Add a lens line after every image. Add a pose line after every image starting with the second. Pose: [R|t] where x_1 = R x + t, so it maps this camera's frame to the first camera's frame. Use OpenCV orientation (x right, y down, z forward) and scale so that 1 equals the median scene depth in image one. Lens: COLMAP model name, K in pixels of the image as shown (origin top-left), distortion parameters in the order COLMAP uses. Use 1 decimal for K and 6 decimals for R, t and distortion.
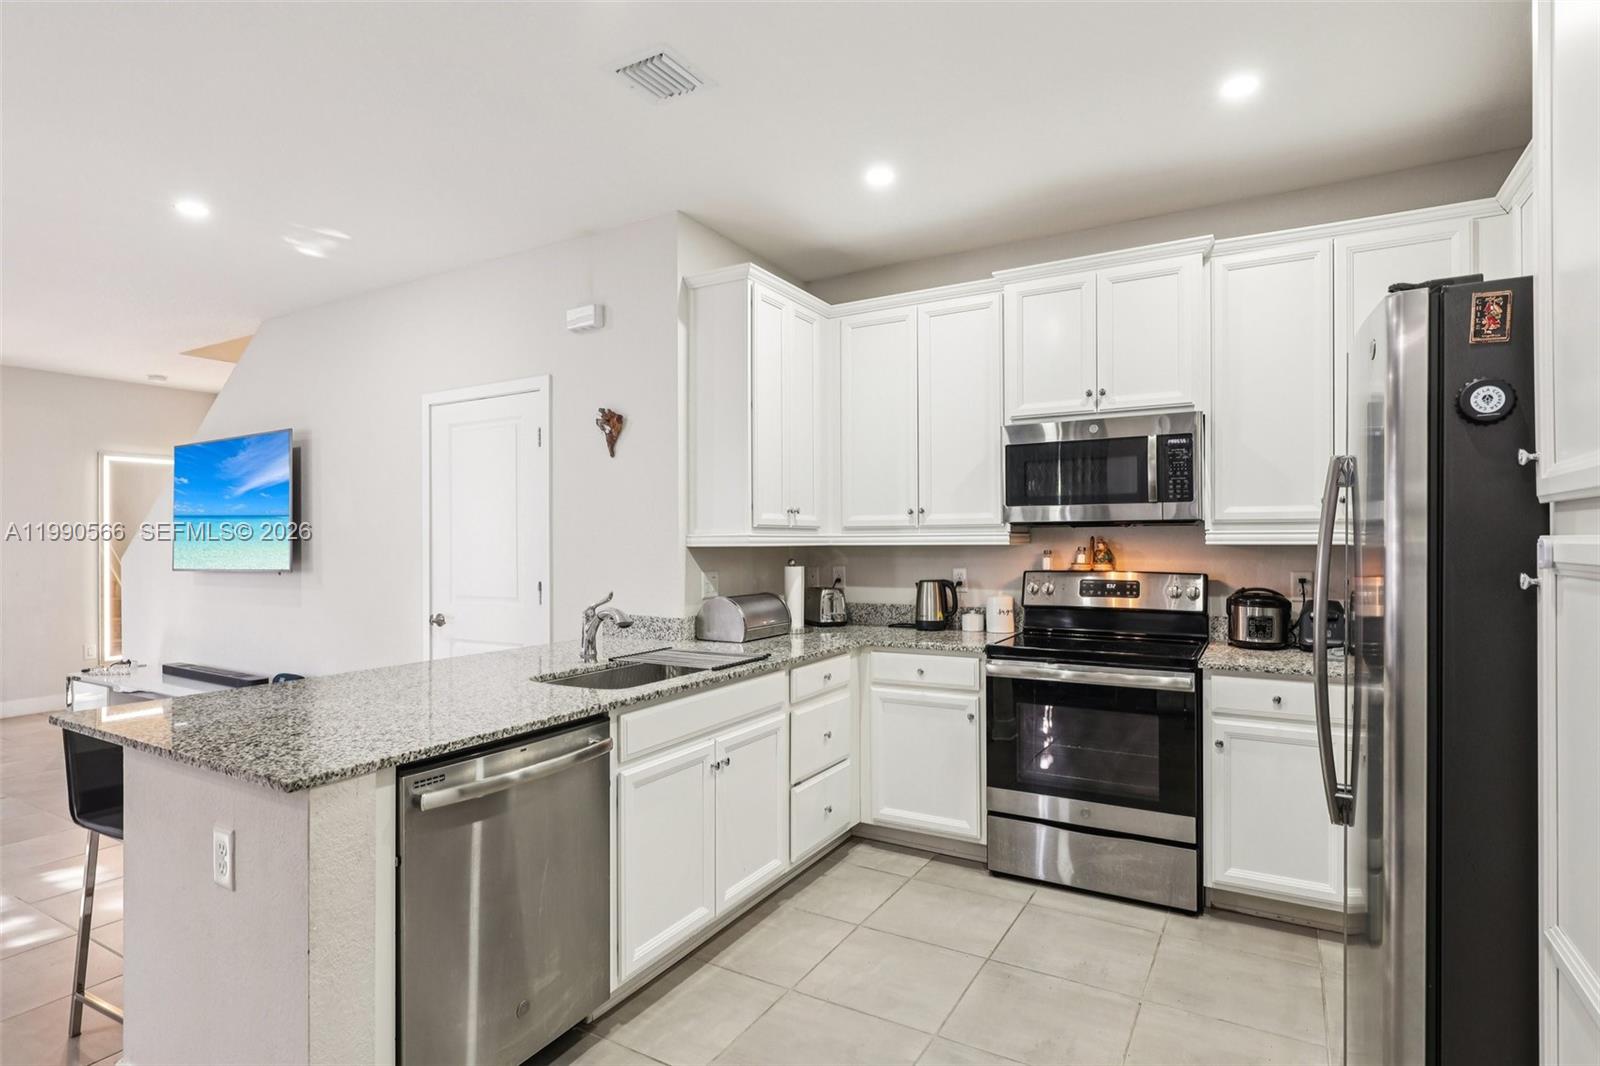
lens RADIAL K [[810.2, 0, 810.3], [0, 810.2, 536.0], [0, 0, 1]] dist [-0.000655, 0.000418]
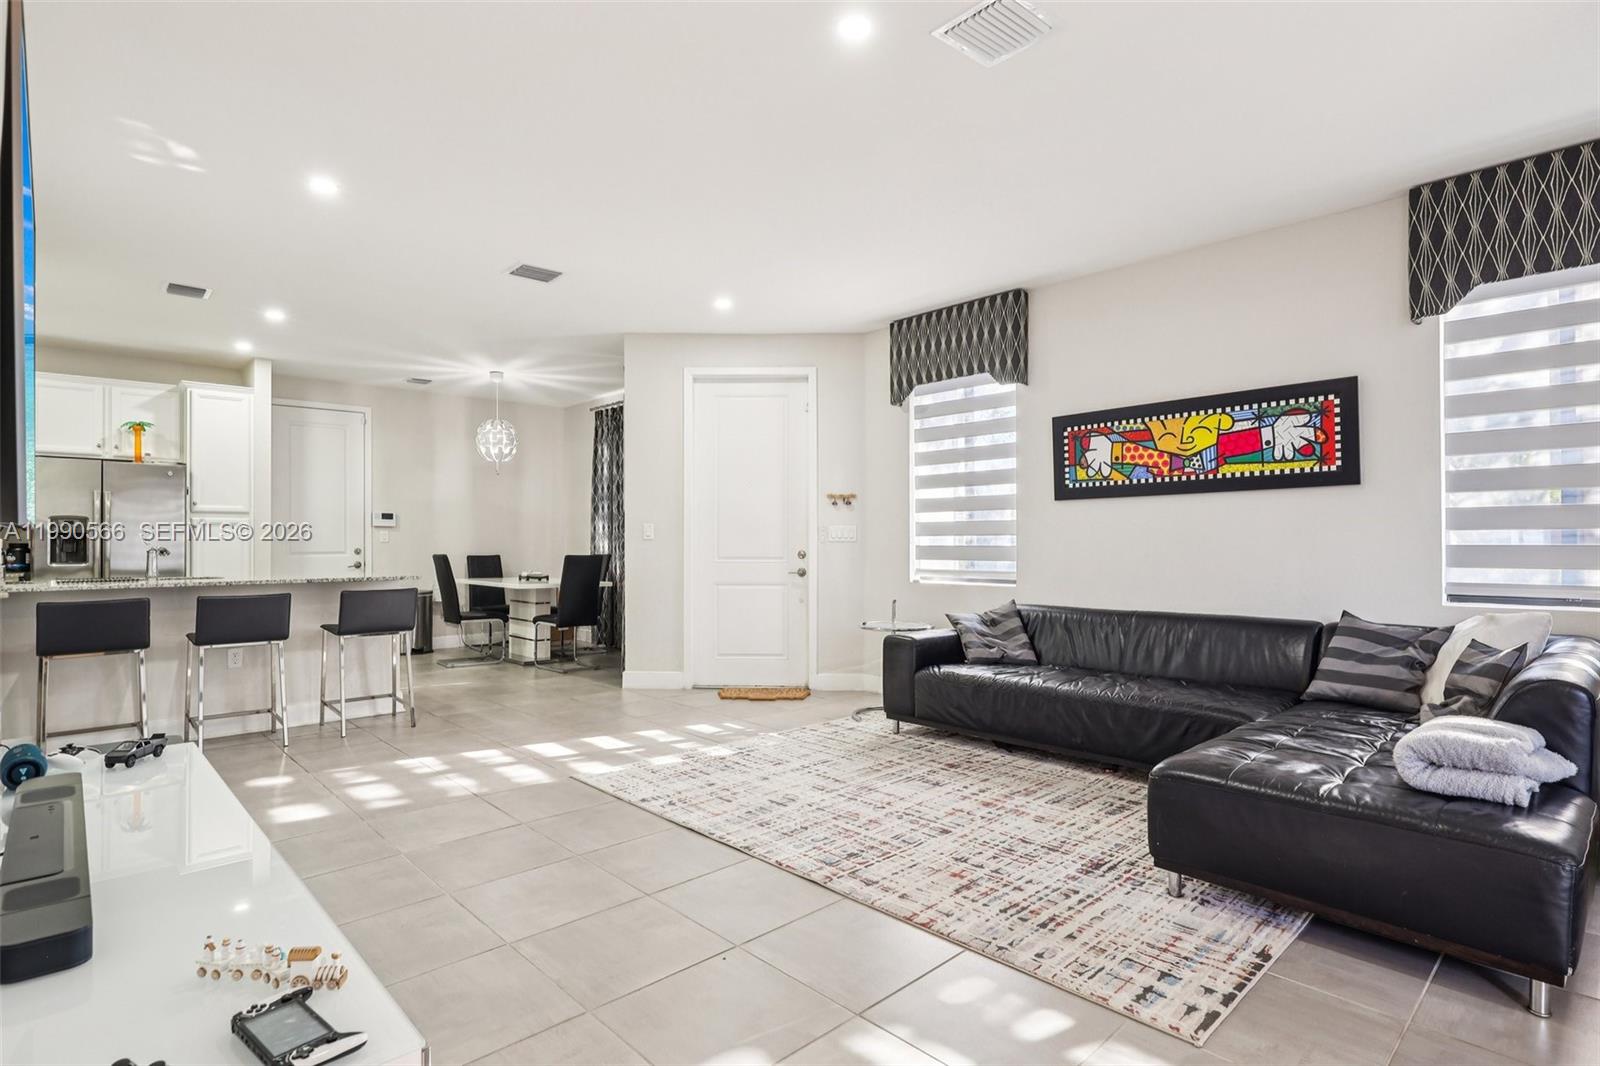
lens RADIAL K [[810.2, 0, 810.3], [0, 810.2, 536.0], [0, 0, 1]] dist [-0.000655, 0.000418]
pose [[-0.959602, 0.009956, 0.281184, -1.590932], [0.007901, 0.999933, -0.008443, 0.072229], [-0.281249, -0.005881, -0.959617, 1.746617]]
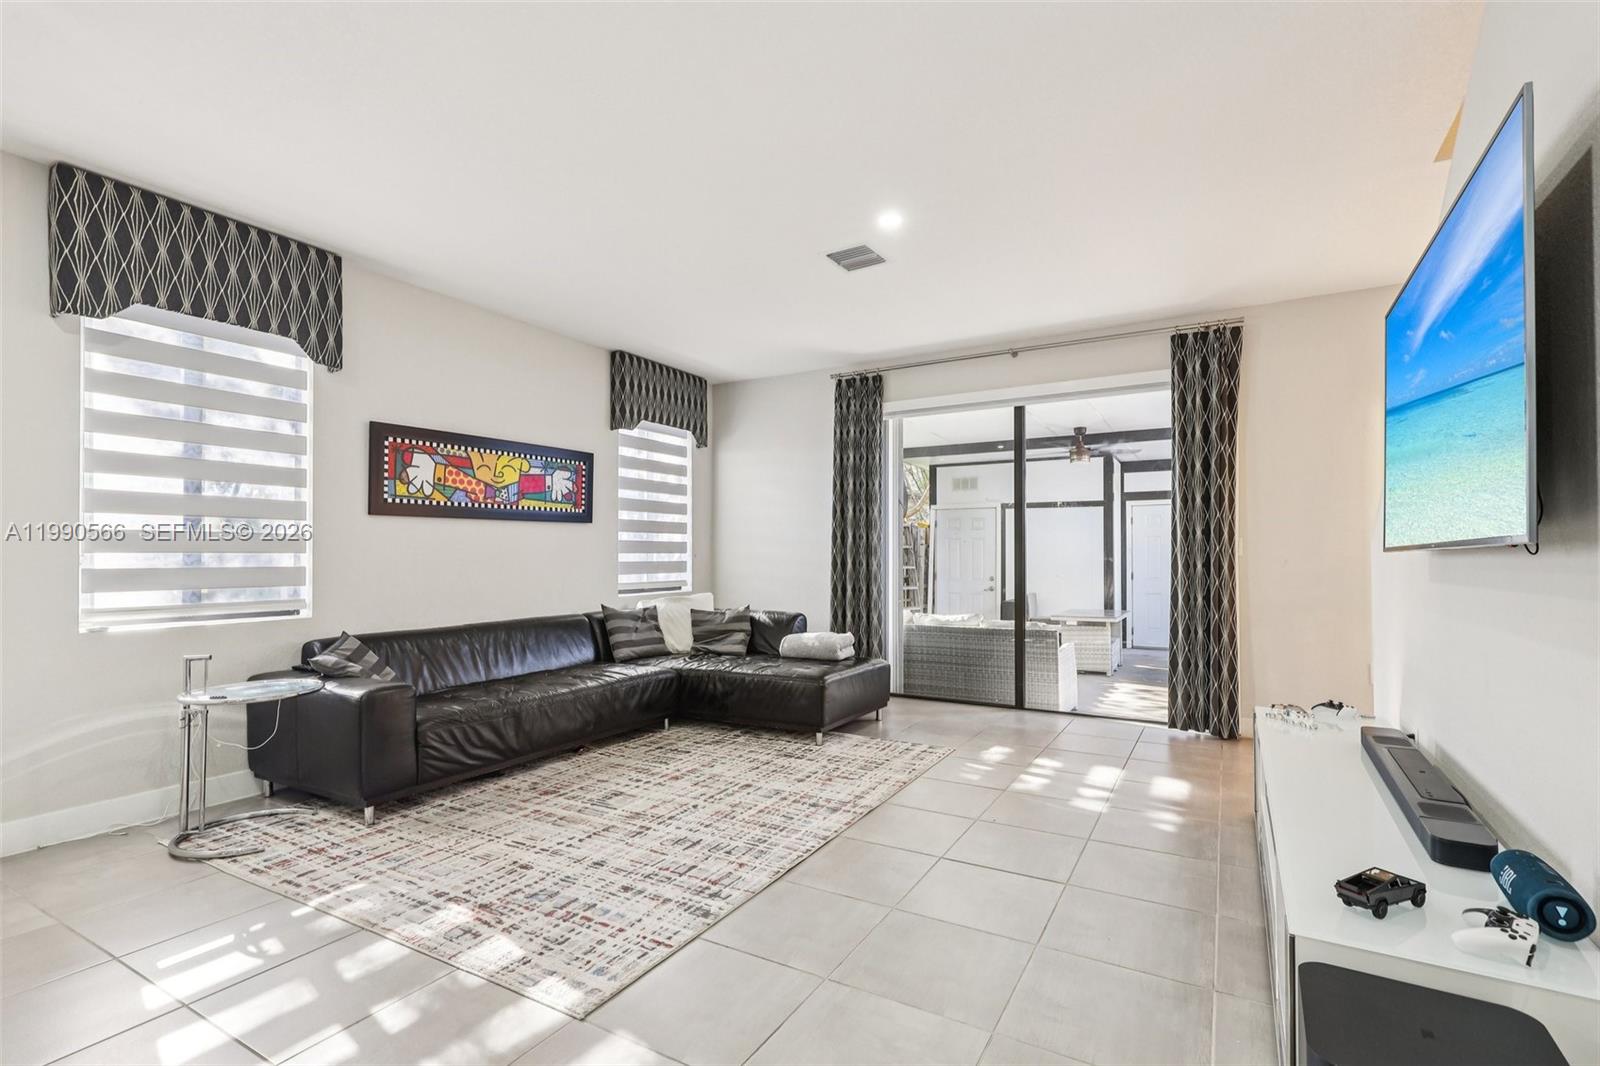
lens RADIAL K [[733.7, 0, 807.6], [0, 733.7, 545.7], [0, 0, 1]] dist [-0.000196, -0.000597]
pose [[0.001826, -0.009314, -0.999955, -0.468390], [0.002101, 0.999954, -0.009311, 0.062323], [0.999996, -0.002084, 0.001846, 0.951347]]
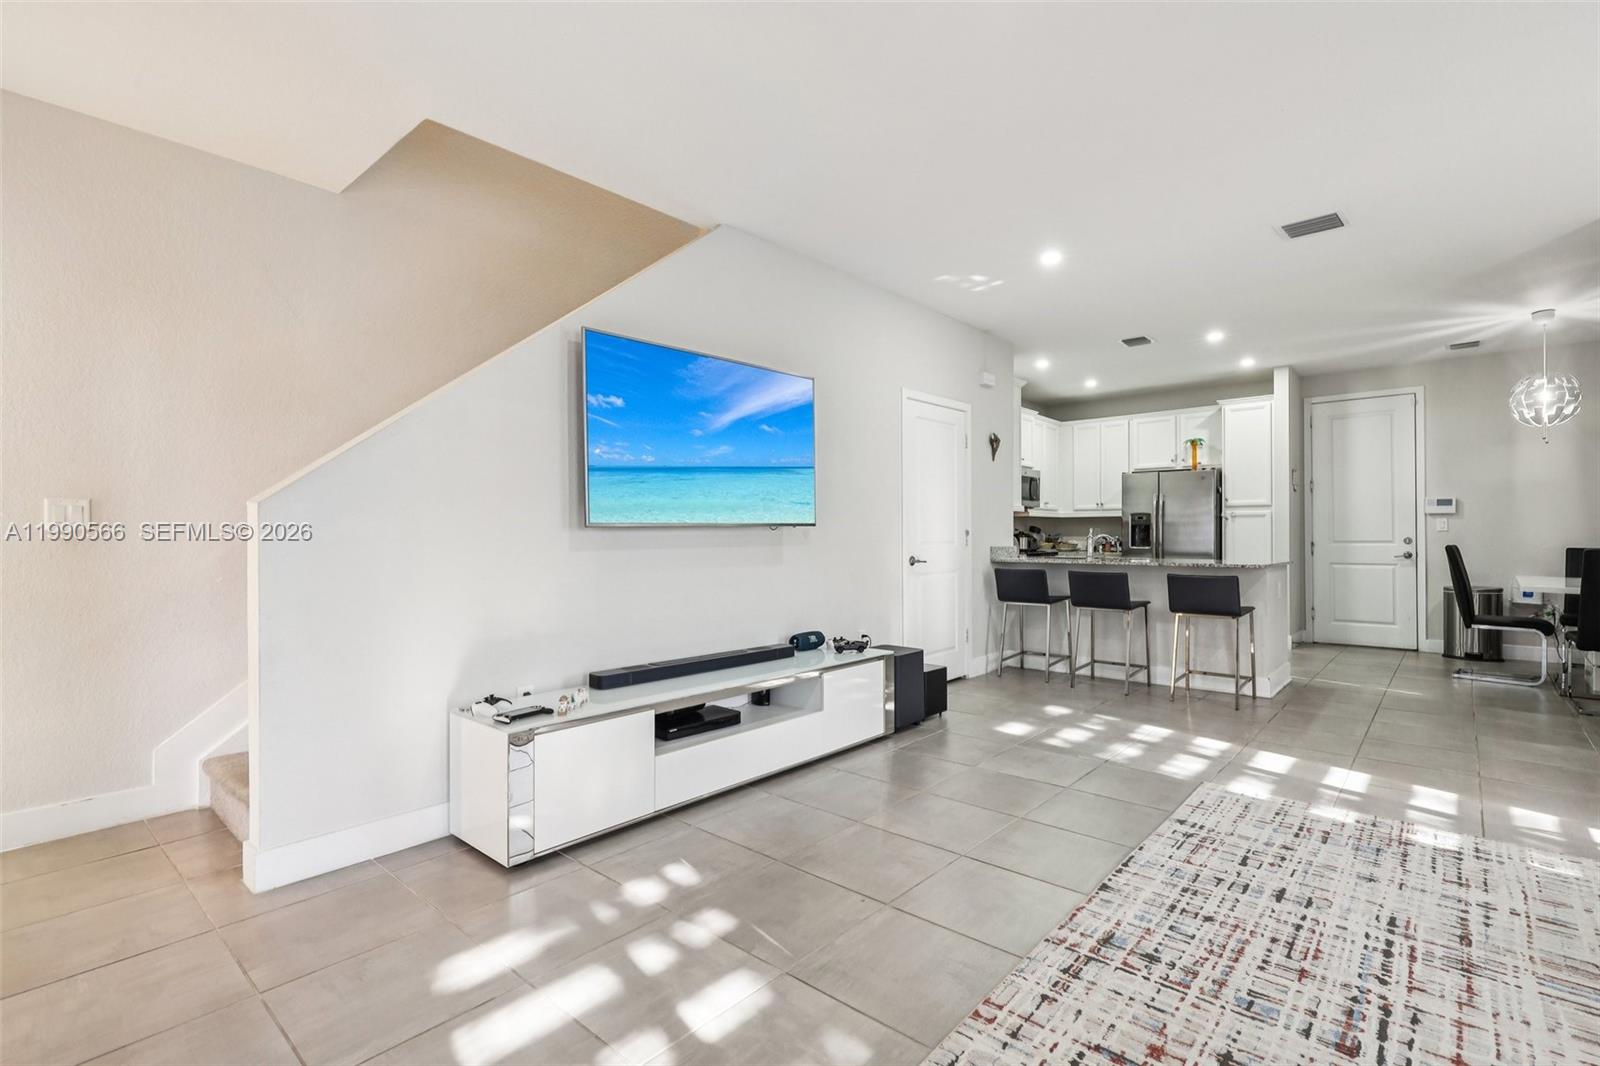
lens RADIAL K [[739.0, 0, 800.0], [0, 739.0, 533.0], [0, 0, 1]] dist [-0.005257, 0.000290]
pose [[0.204895, 0.005927, 0.978766, -1.983408], [0.001733, 0.999978, -0.006419, 0.075421], [-0.978782, 0.003011, 0.204880, 1.099772]]
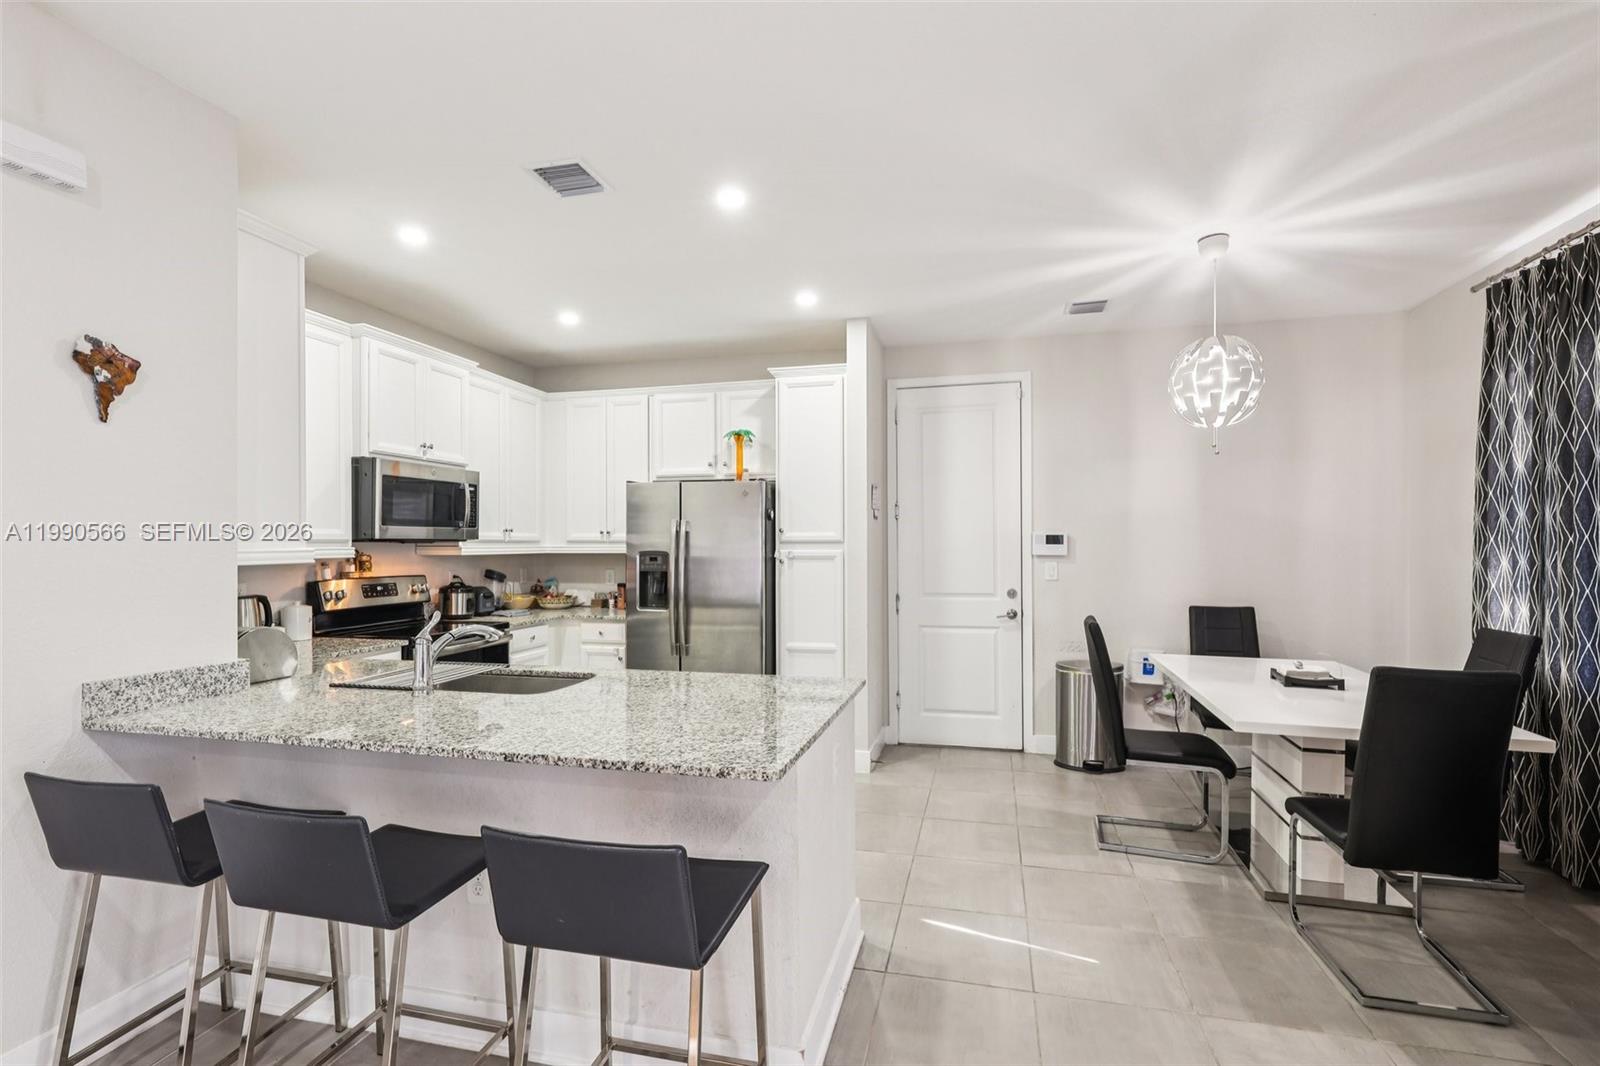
lens RADIAL K [[733.7, 0, 807.6], [0, 733.7, 545.7], [0, 0, 1]] dist [-0.000196, -0.000597]
pose [[-0.276368, 0.002426, 0.961049, -0.928404], [0.003760, 0.999992, -0.001443, -0.002210], [-0.961044, 0.003214, -0.276375, 0.654118]]
